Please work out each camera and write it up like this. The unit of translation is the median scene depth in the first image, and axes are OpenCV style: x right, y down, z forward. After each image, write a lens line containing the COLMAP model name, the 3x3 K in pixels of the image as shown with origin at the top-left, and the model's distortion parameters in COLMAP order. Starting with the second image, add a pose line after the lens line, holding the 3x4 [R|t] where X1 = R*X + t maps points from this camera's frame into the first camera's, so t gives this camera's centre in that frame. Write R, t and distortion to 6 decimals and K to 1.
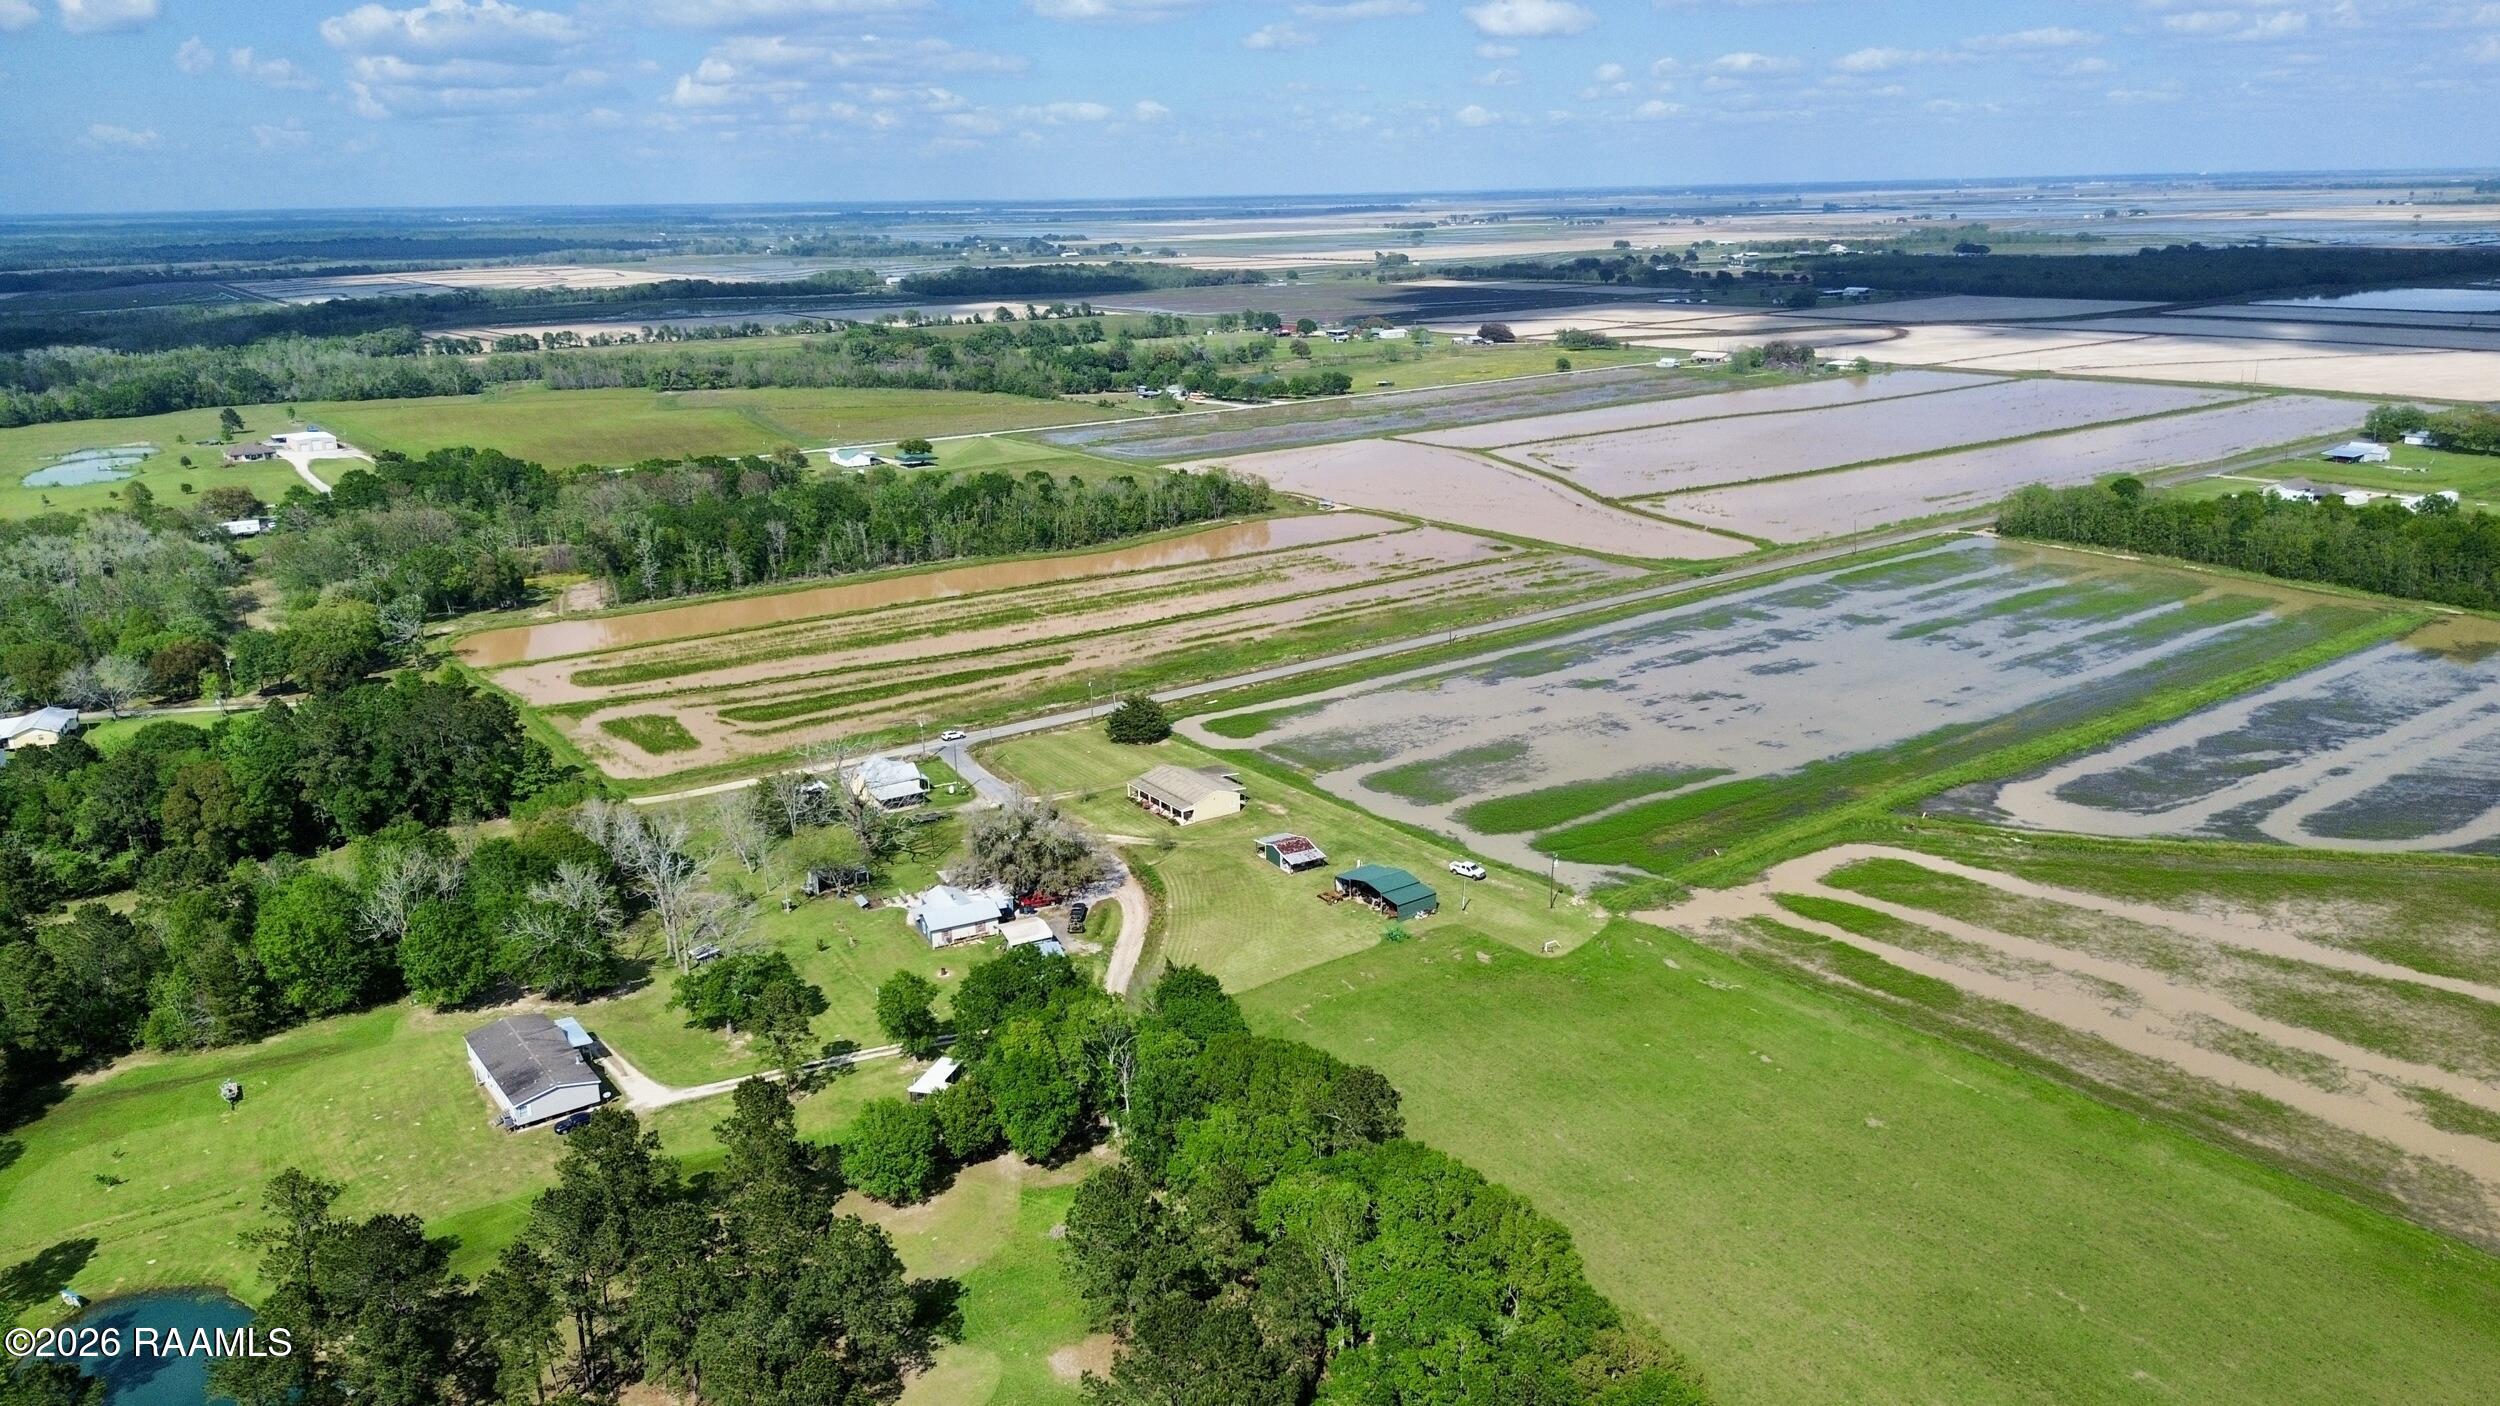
lens RADIAL K [[1767.0, 0, 1250.0], [0, 1767.0, 703.0], [0, 0, 1]] dist [0.063615, -0.052148]
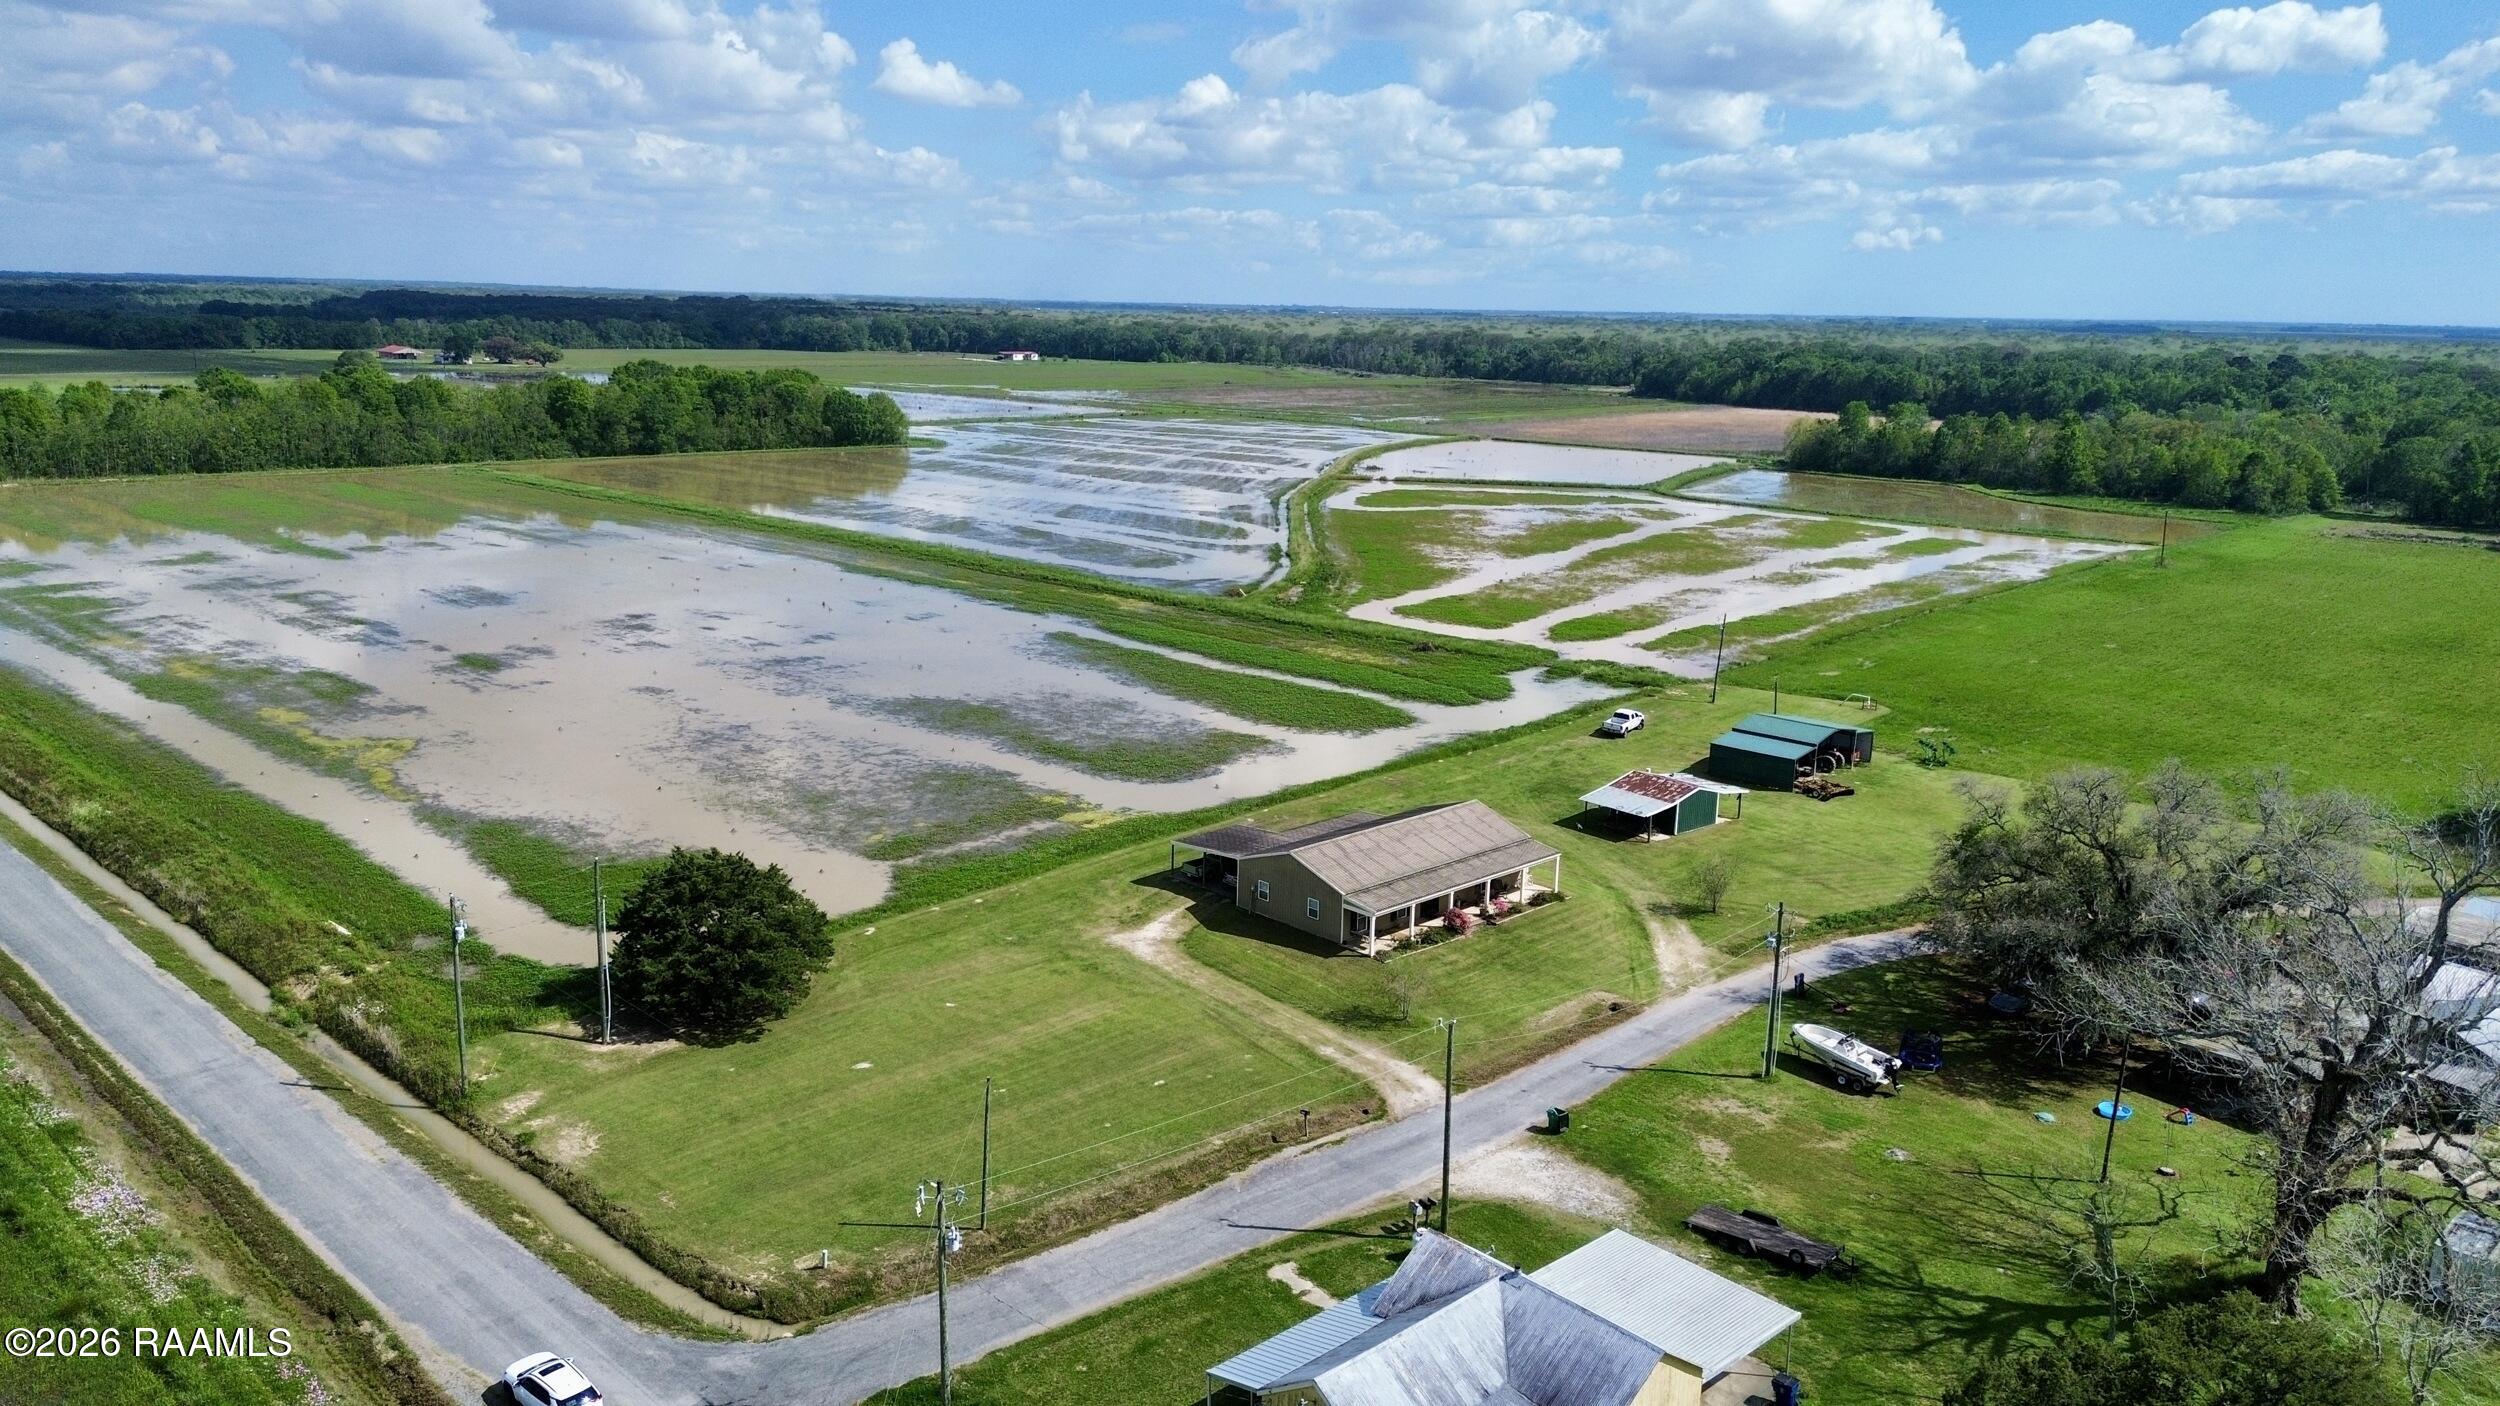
lens RADIAL K [[1759.3, 0, 1250.0], [0, 1759.3, 703.0], [0, 0, 1]] dist [0.080172, -0.086972]
pose [[-0.183462, -0.200488, 0.962365, -0.122379], [0.255266, 0.935683, 0.243593, -0.025688], [-0.949306, 0.290349, -0.120485, 0.341445]]
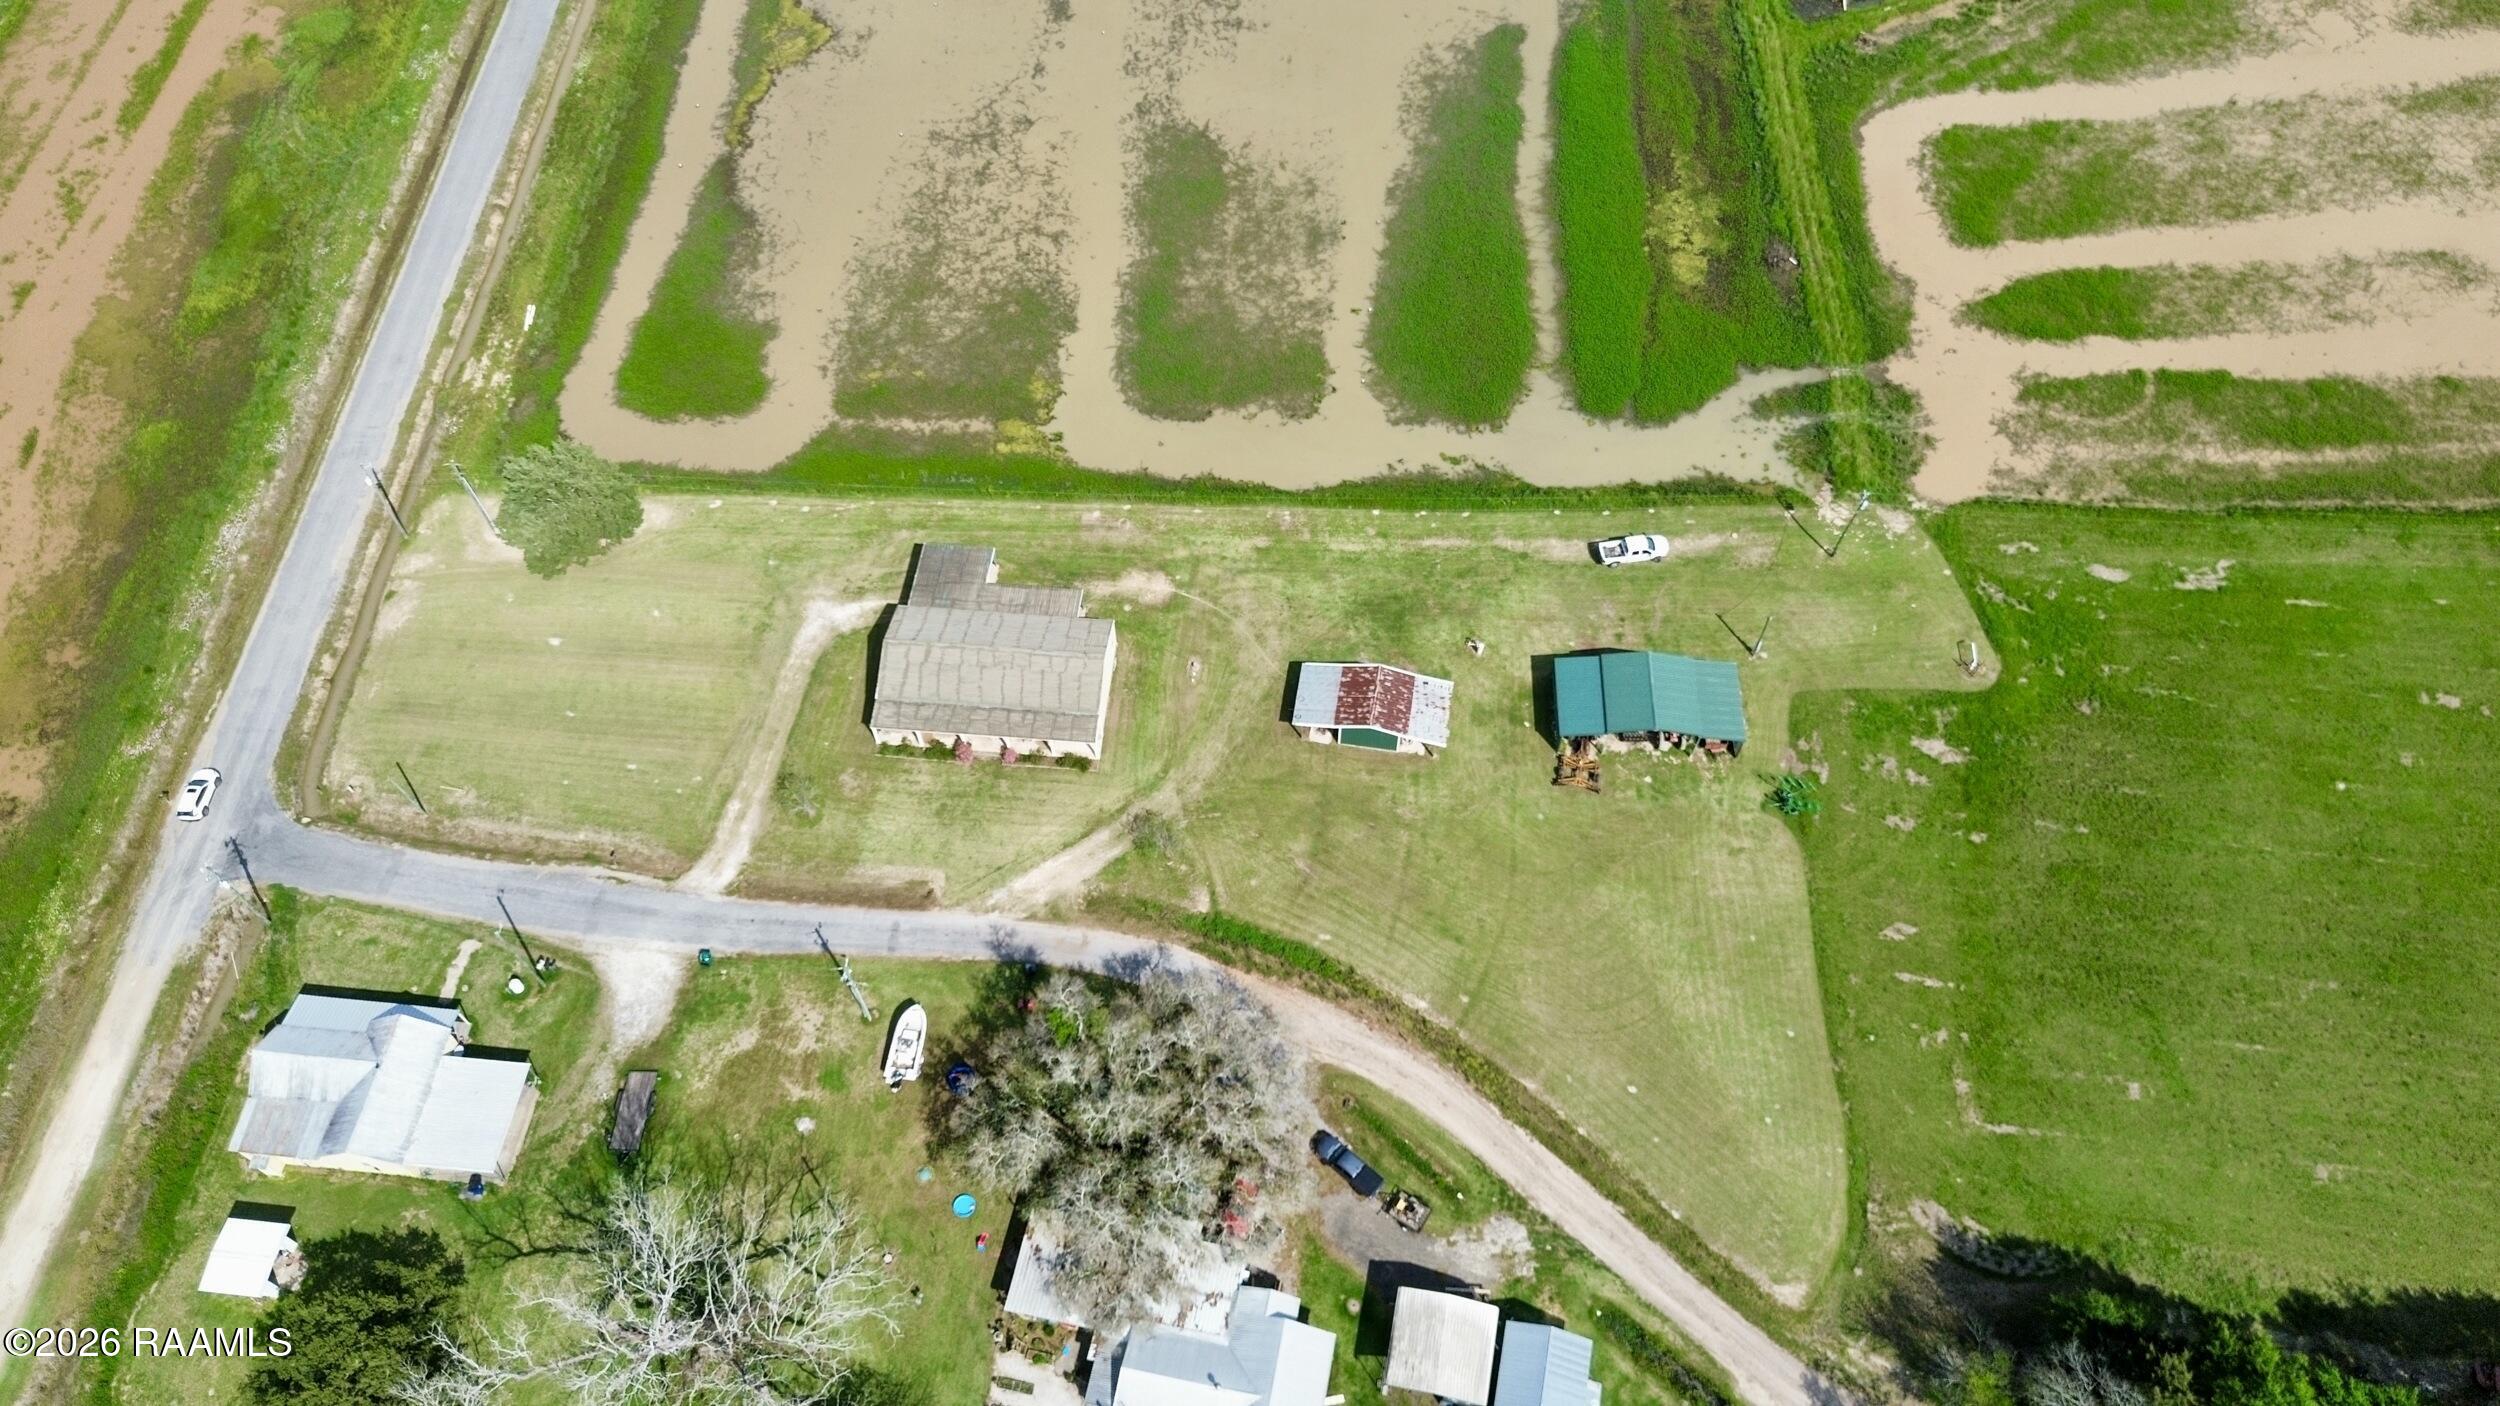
lens RADIAL K [[1759.3, 0, 1250.0], [0, 1759.3, 703.0], [0, 0, 1]] dist [0.080172, -0.086972]
pose [[0.622542, -0.654822, 0.428543, -0.065281], [0.209185, 0.666911, 0.715172, -0.087041], [-0.754111, -0.355580, 0.552159, 0.218886]]
